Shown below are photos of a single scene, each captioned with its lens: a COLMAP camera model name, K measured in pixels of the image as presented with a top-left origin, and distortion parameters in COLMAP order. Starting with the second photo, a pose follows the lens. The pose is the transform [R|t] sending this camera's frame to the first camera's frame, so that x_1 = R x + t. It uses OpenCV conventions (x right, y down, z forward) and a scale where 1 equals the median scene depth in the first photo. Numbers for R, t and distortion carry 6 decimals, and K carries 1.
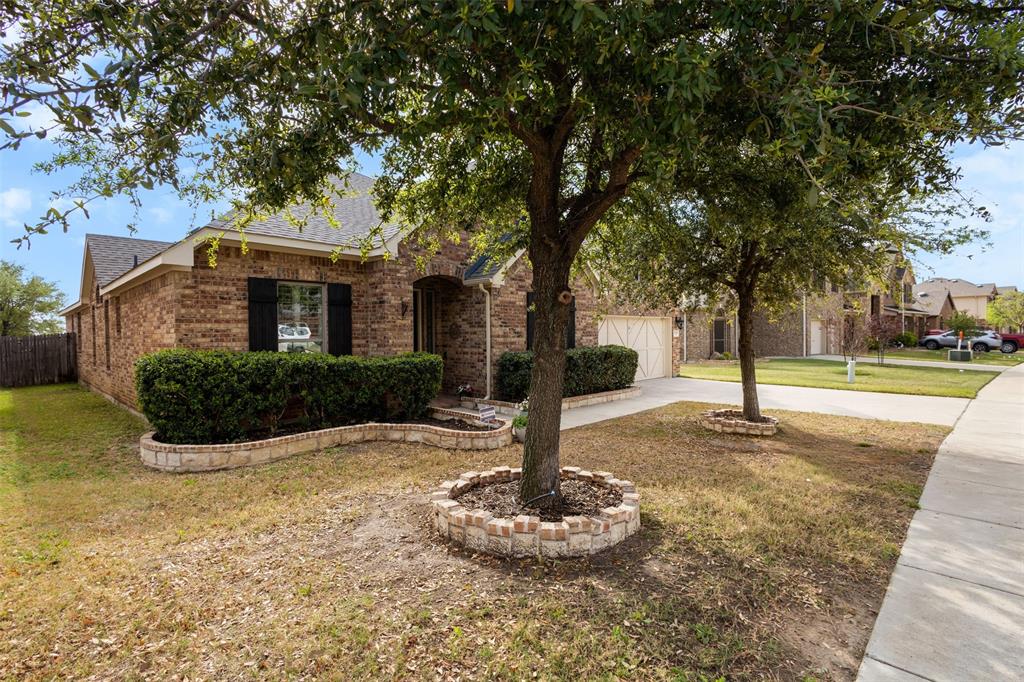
lens RADIAL K [[496.1, 0, 512.0], [0, 496.1, 341.0], [0, 0, 1]] dist [-0.000884, 0.000007]
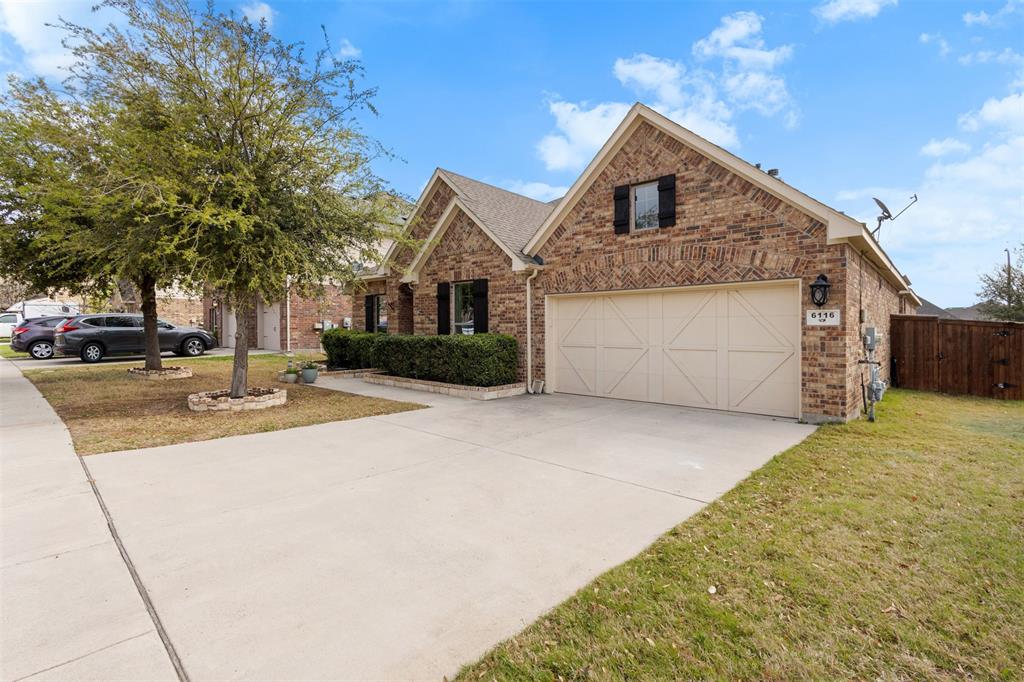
lens RADIAL K [[472.9, 0, 514.3], [0, 472.9, 328.5], [0, 0, 1]] dist [0.009078, 0.000346]
pose [[0.031398, 0.006853, -0.999483, 1.286681], [-0.014400, 0.999876, 0.006403, -0.007397], [0.999403, 0.014192, 0.031492, 1.322997]]
